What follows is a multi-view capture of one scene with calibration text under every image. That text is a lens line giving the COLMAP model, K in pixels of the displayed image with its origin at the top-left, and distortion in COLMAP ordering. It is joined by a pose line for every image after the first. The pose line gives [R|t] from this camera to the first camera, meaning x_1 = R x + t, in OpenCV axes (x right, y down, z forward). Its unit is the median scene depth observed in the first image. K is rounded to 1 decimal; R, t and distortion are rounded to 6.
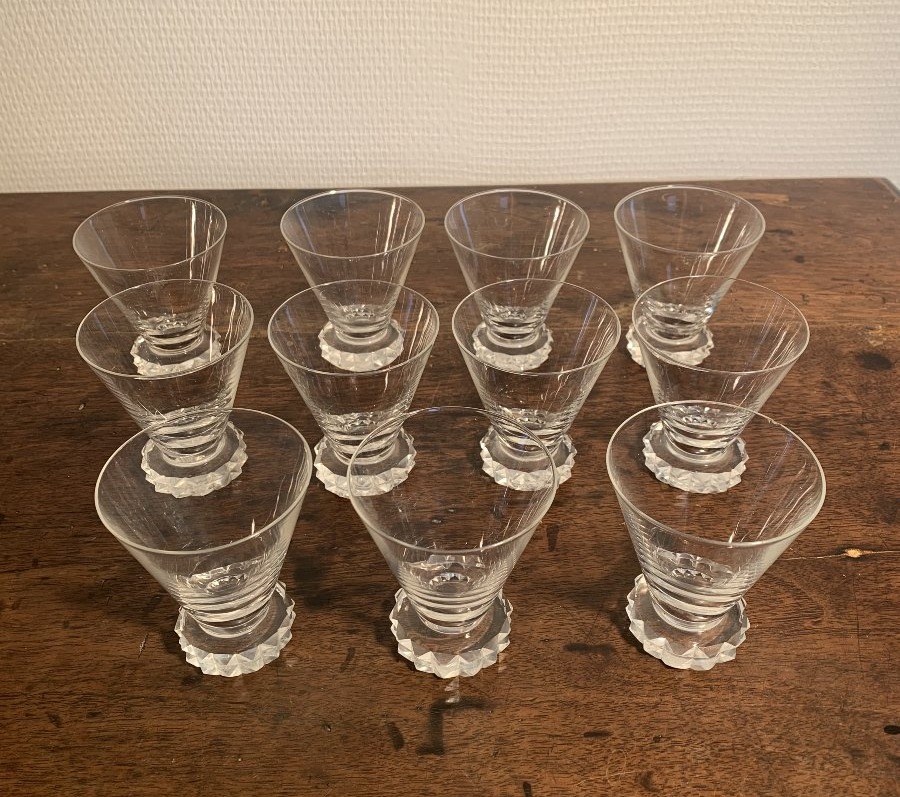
lens RADIAL K [[918.5, 0, 448.9], [0, 918.5, 368.3], [0, 0, 1]] dist [-0.005091, -0.020625]
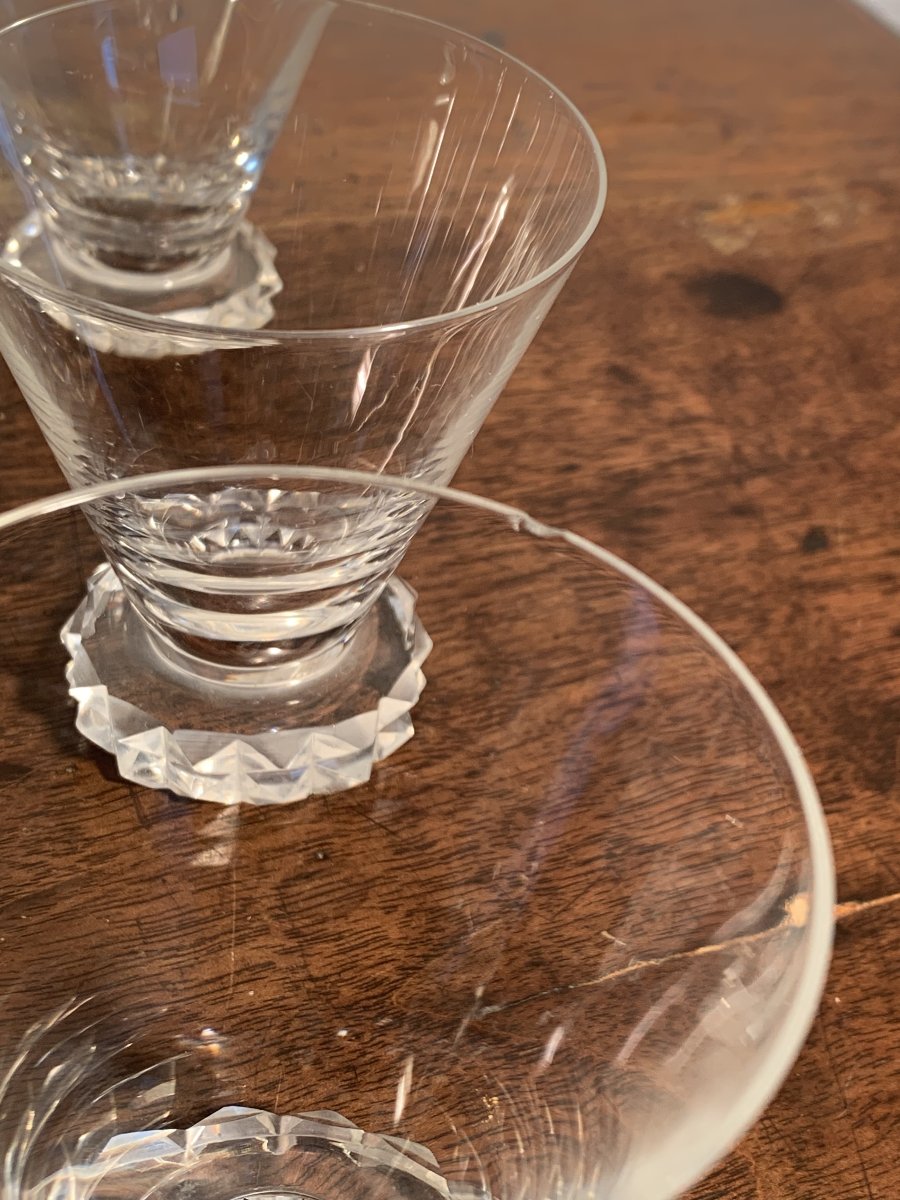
lens RADIAL K [[1712.4, 0, 450.0], [0, 1712.4, 600.0], [0, 0, 1]] dist [0.152780, 0.002436]
pose [[0.934281, -0.142315, 0.326904, 0.147973], [0.107010, 0.986539, 0.123651, 0.015651], [-0.340101, -0.080543, 0.936934, 0.462544]]
